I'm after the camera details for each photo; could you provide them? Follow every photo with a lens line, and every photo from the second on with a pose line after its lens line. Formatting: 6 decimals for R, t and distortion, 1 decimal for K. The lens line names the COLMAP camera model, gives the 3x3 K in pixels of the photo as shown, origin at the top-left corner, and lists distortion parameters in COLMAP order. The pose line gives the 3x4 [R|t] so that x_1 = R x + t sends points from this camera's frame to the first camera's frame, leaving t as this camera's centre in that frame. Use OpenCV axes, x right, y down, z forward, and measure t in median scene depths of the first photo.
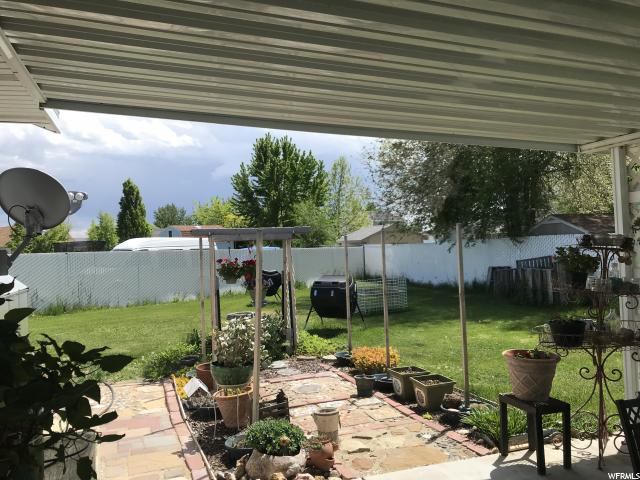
lens RADIAL K [[525.9, 0, 322.9], [0, 525.9, 240.7], [0, 0, 1]] dist [0.032792, -0.024809]
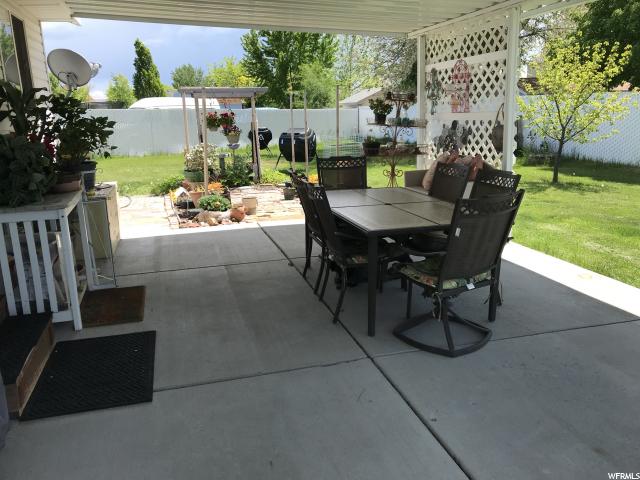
lens RADIAL K [[525.9, 0, 317.1], [0, 525.9, 241.9], [0, 0, 1]] dist [0.032792, -0.024809]
pose [[0.998580, 0.017270, -0.050404, 0.050014], [-0.004012, 0.967696, 0.252088, 0.004330], [0.053129, -0.251528, 0.966391, -0.109296]]
